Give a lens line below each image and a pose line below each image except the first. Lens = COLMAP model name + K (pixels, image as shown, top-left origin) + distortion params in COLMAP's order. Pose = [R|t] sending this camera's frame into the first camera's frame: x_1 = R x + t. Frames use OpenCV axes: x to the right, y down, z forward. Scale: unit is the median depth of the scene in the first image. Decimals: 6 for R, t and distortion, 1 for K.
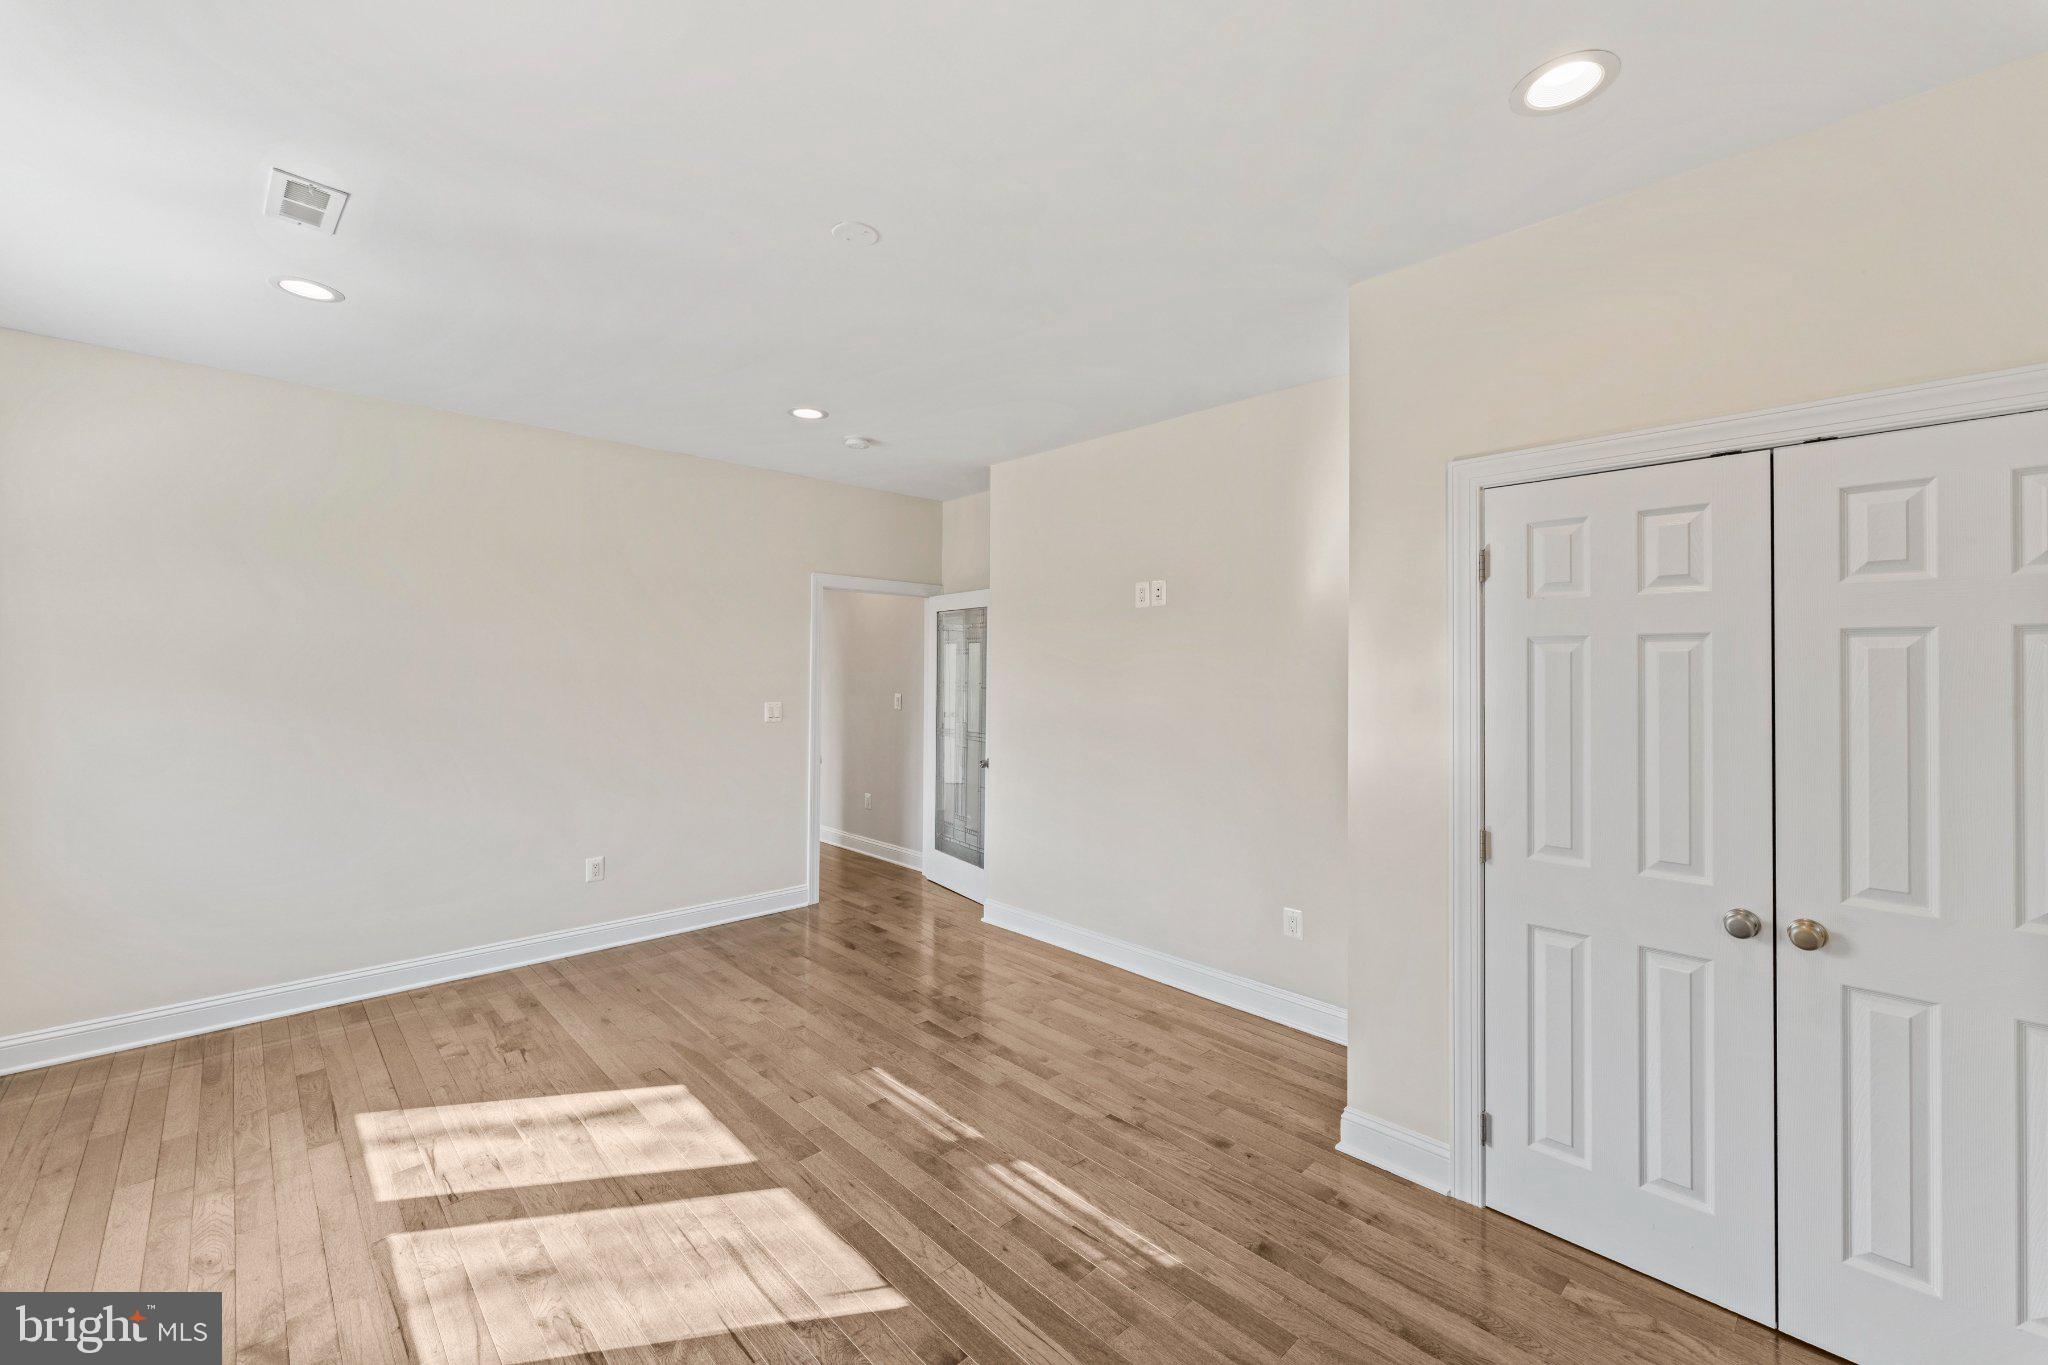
lens RADIAL K [[846.2, 0, 1018.6], [0, 846.2, 664.5], [0, 0, 1]] dist [-0.001846, -0.000540]
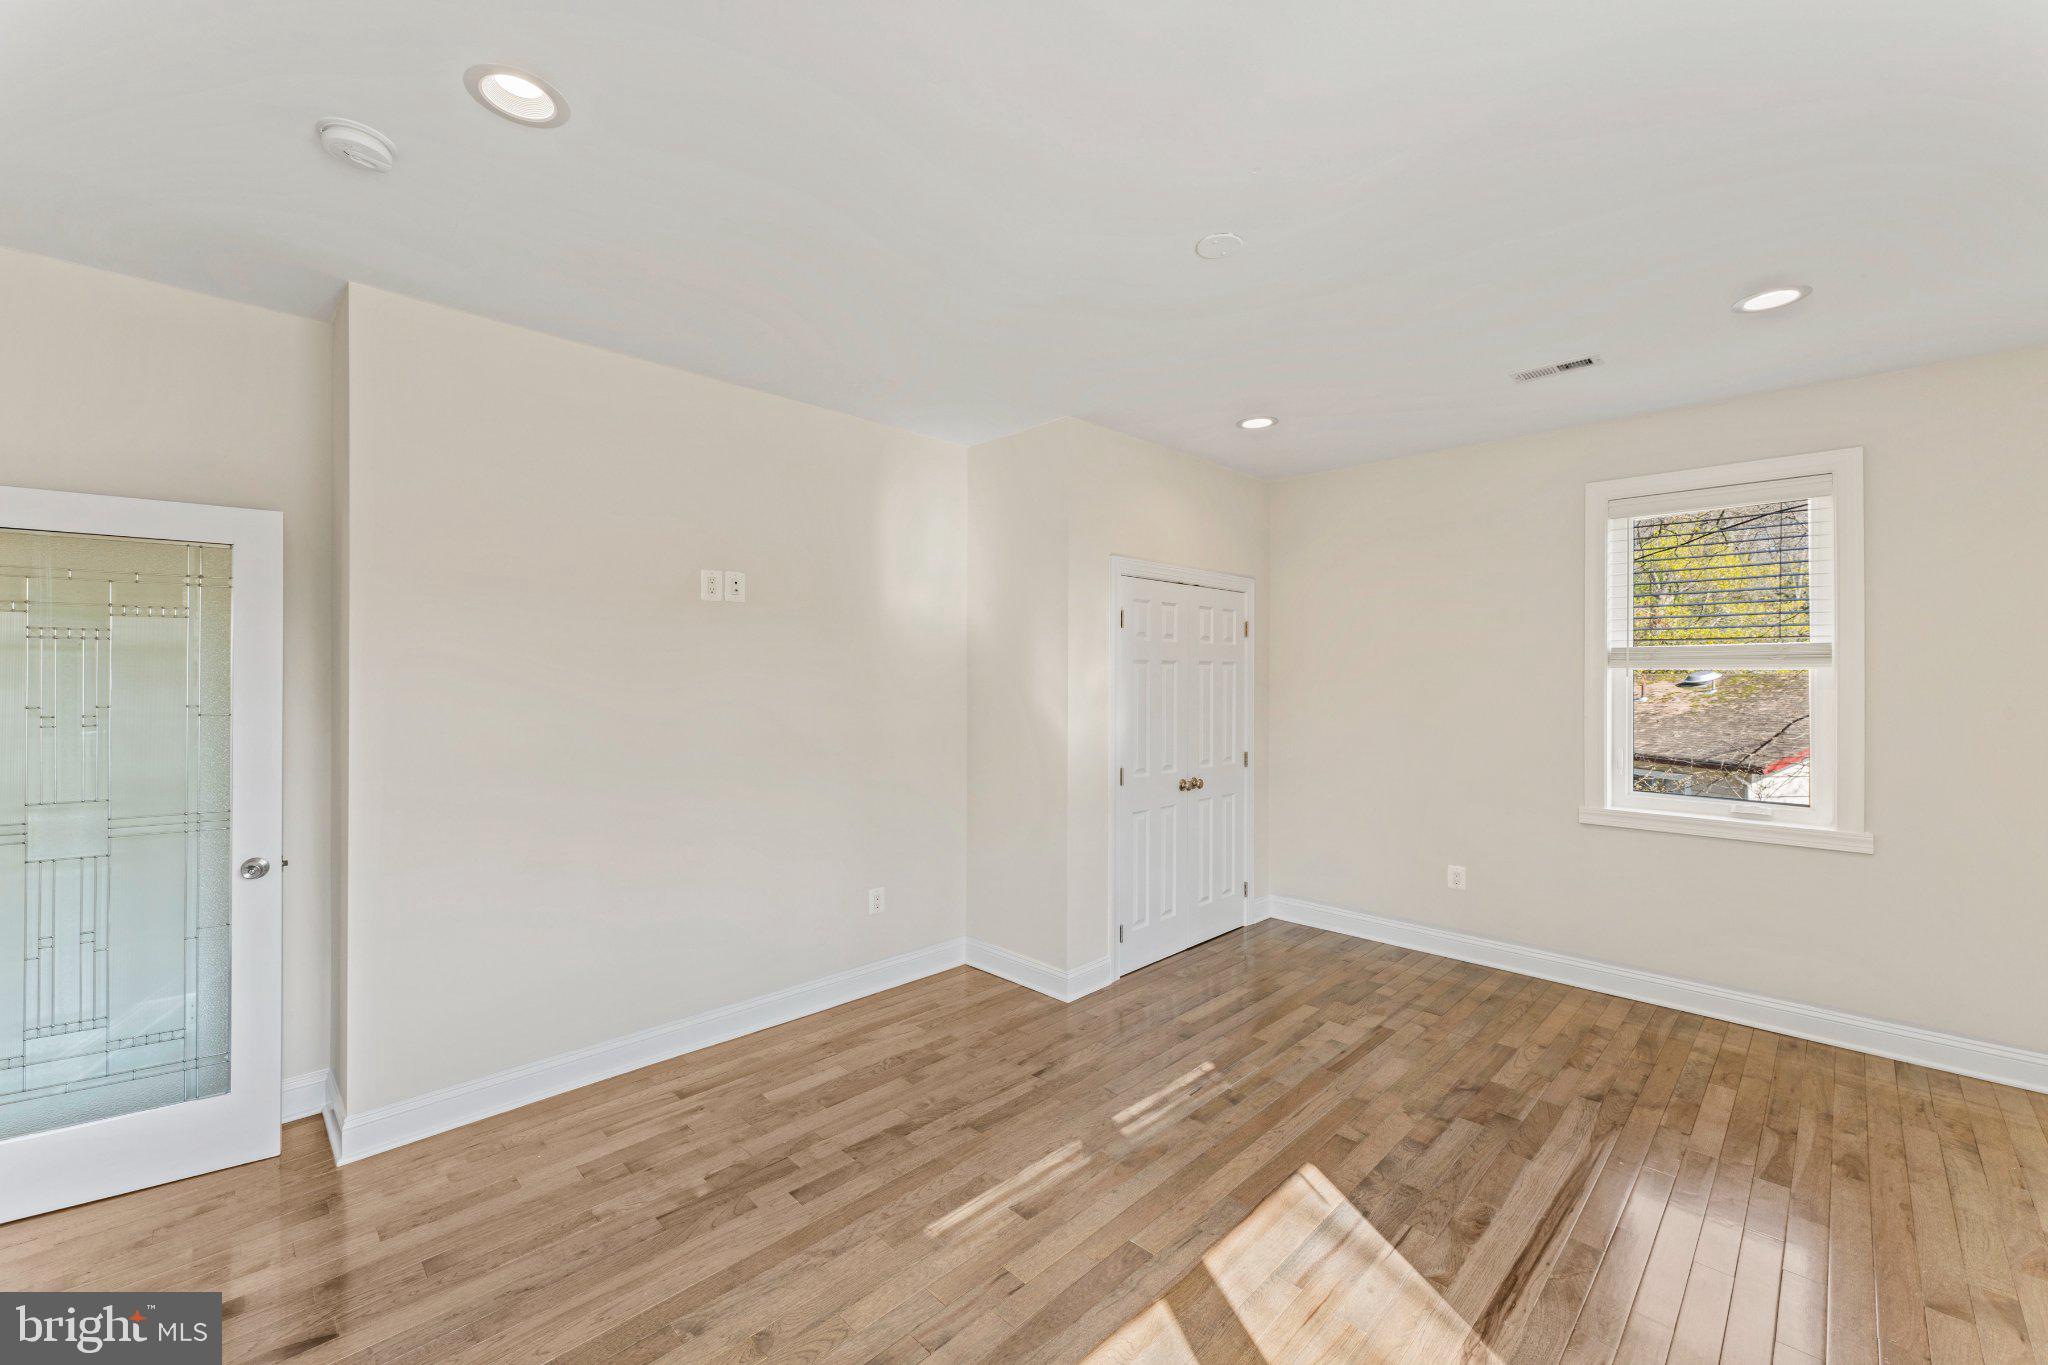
lens RADIAL K [[839.9, 0, 1024.0], [0, 839.9, 682.5], [0, 0, 1]] dist [-0.000698, -0.000049]
pose [[-0.045308, -0.015776, 0.998848, -0.973410], [-0.009472, 0.999837, 0.015362, -0.005036], [-0.998928, -0.008765, -0.045450, 1.043459]]
